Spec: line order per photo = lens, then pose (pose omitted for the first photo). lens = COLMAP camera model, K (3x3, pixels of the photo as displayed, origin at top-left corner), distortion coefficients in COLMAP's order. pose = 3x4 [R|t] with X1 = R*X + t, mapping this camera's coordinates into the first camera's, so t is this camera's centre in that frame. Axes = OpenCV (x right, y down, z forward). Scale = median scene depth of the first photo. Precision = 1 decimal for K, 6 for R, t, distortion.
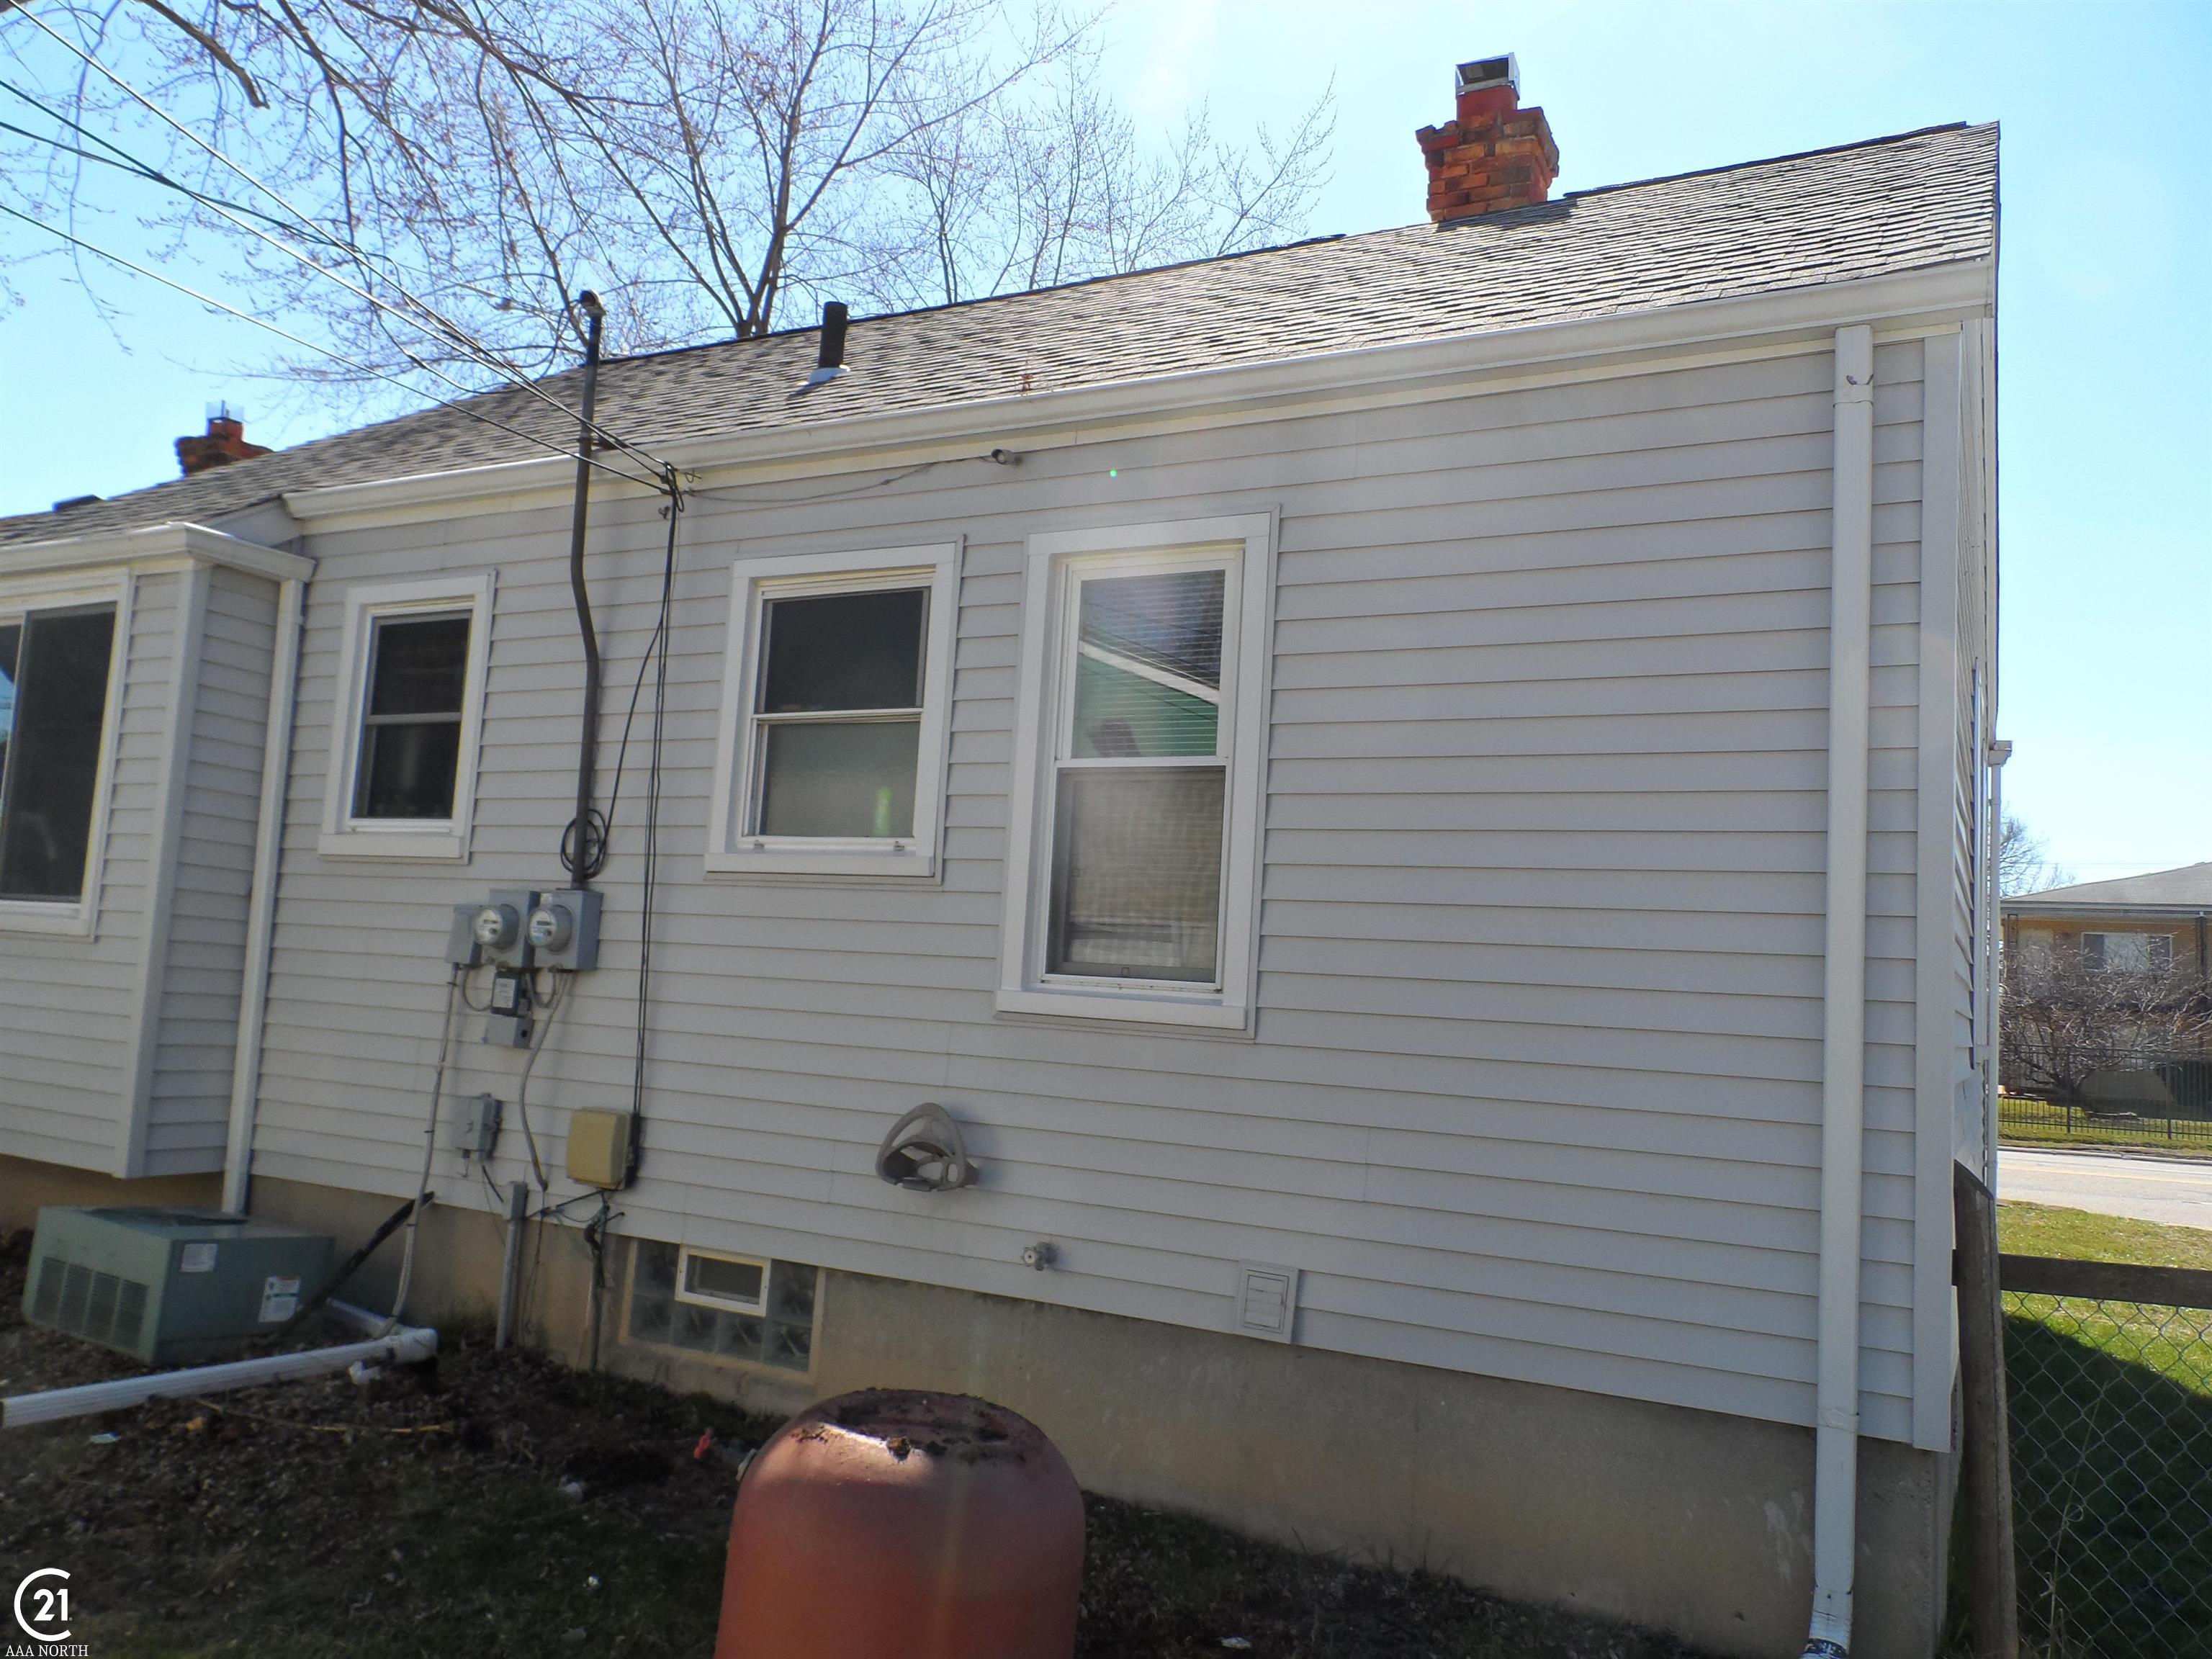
lens RADIAL K [[1665.4, 0, 1108.9], [0, 1665.4, 821.0], [0, 0, 1]] dist [-0.014506, -0.000176]
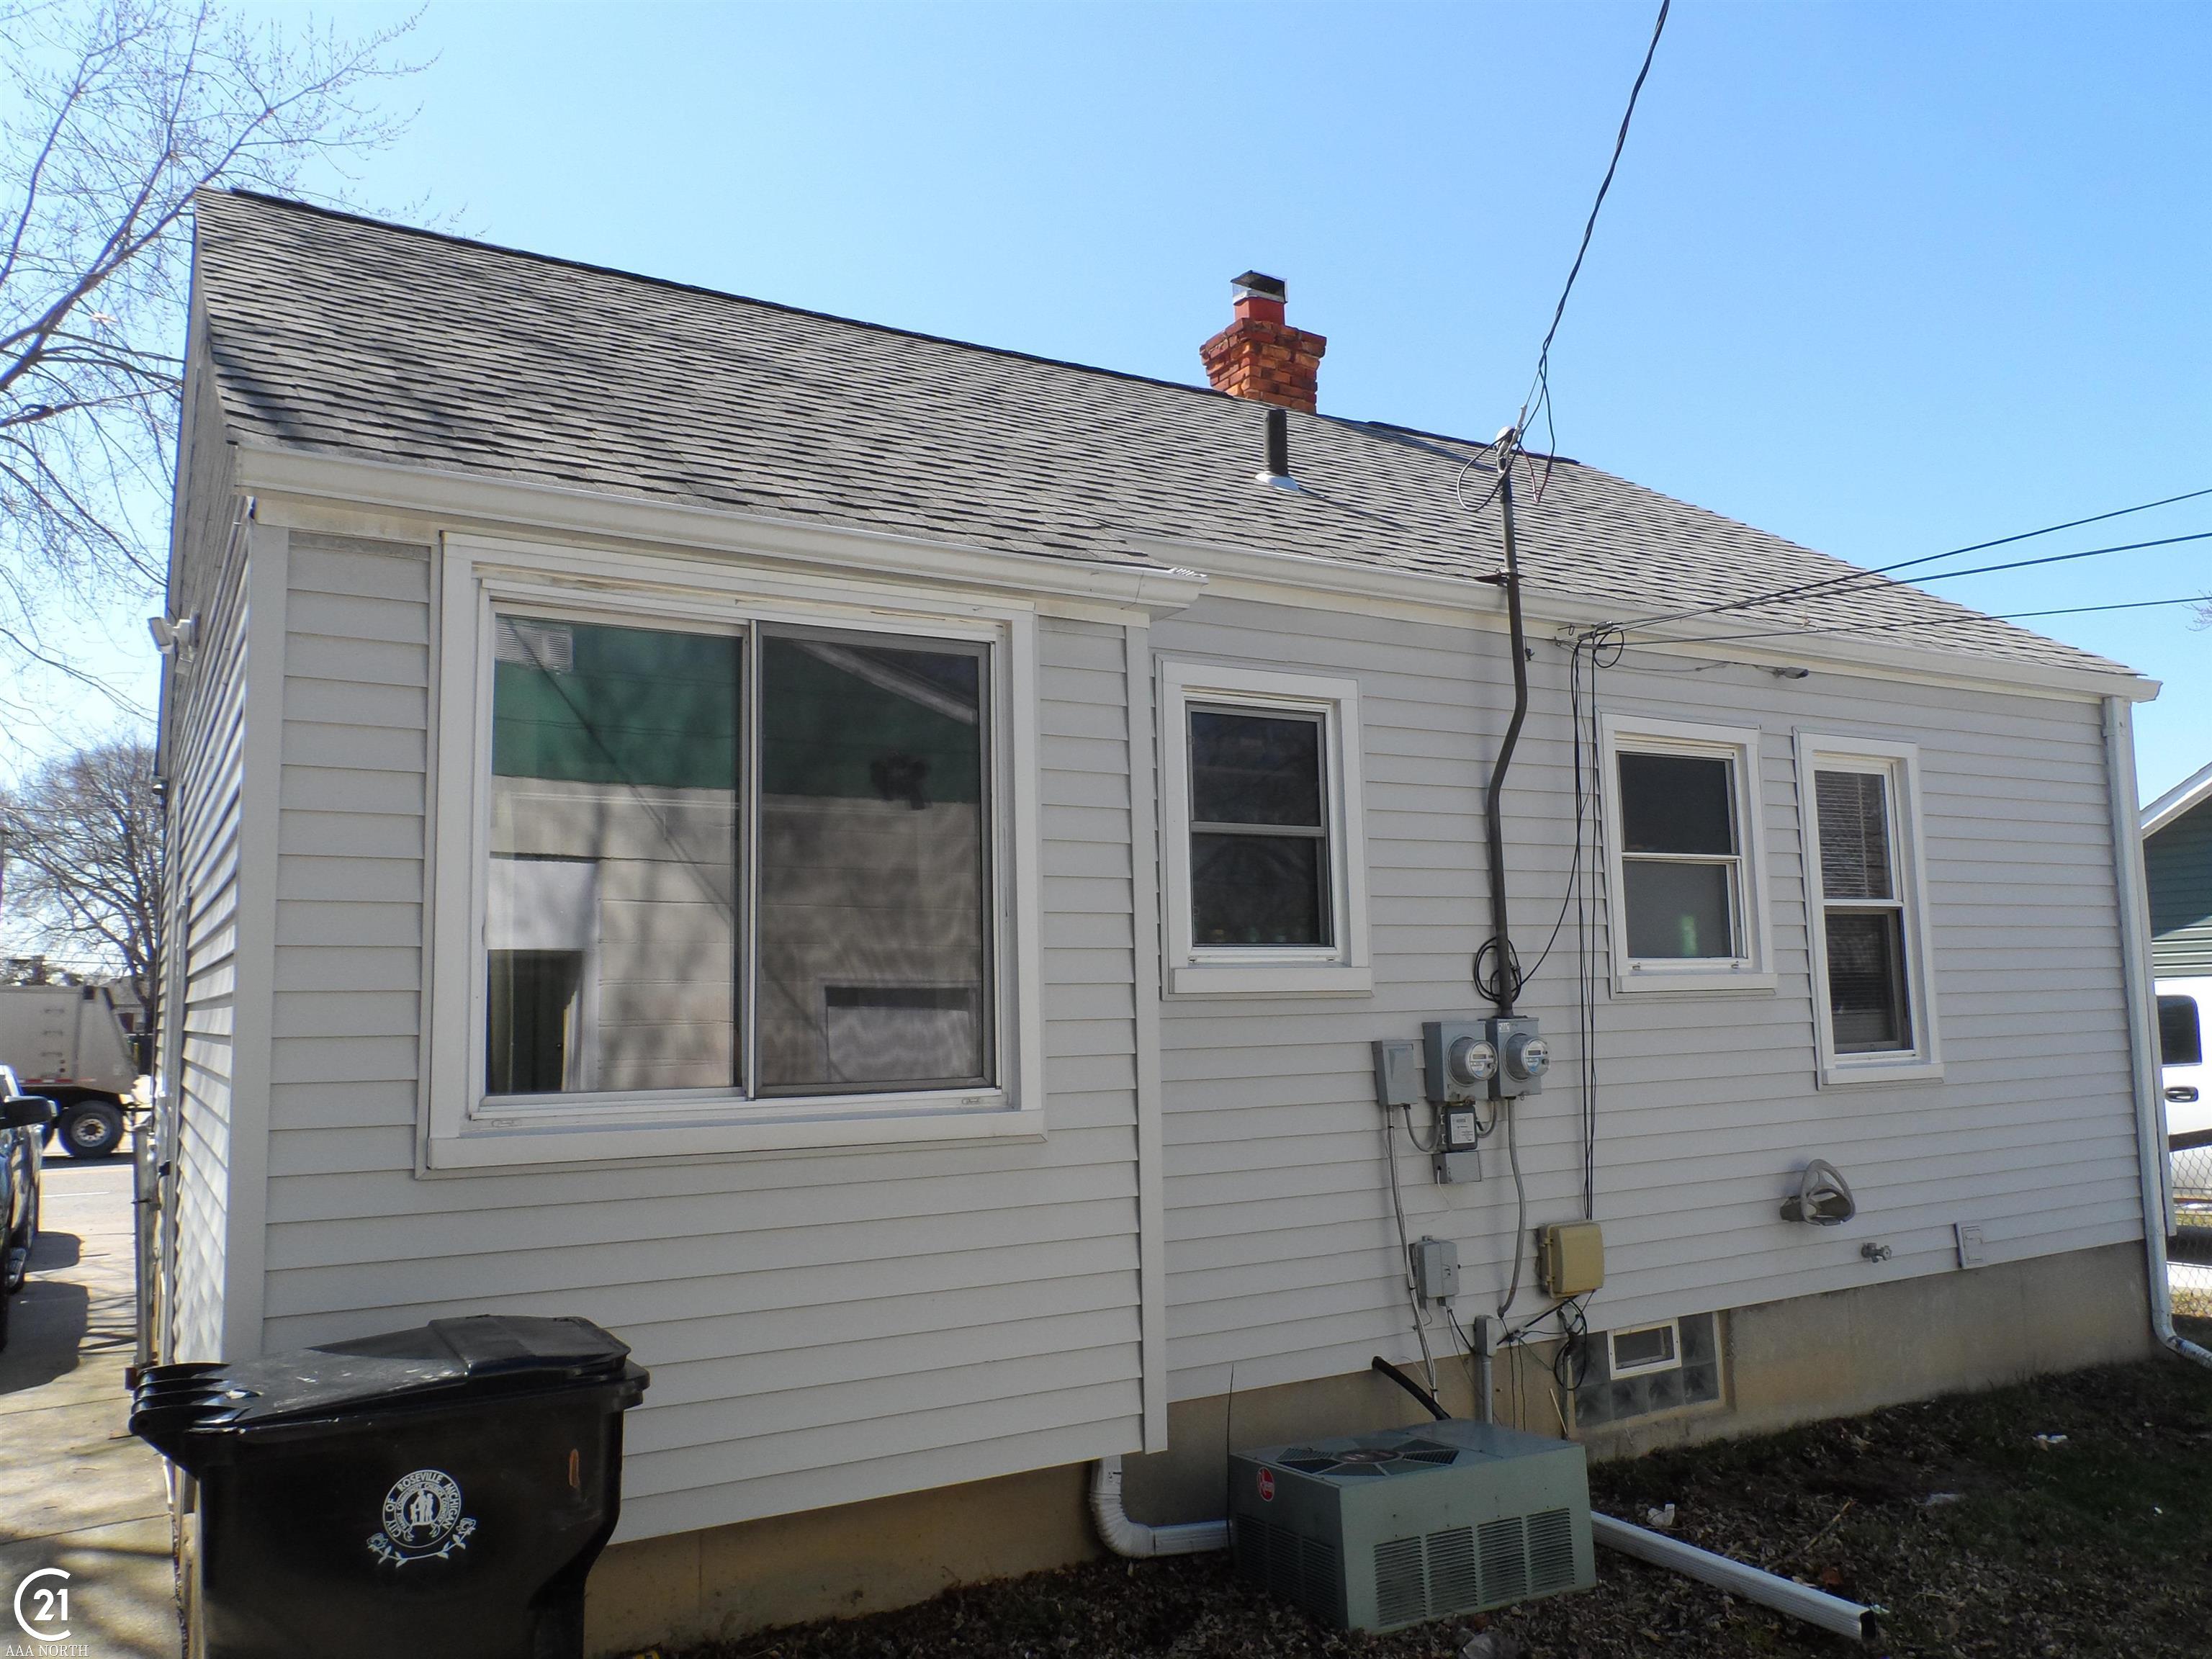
lens RADIAL K [[1665.4, 0, 1107.0], [0, 1665.4, 829.6], [0, 0, 1]] dist [-0.014506, -0.000176]
pose [[0.524611, 0.019594, 0.851117, -1.356970], [-0.030001, 0.999540, -0.004519, -0.062951], [-0.850813, -0.023164, 0.524957, 0.695864]]
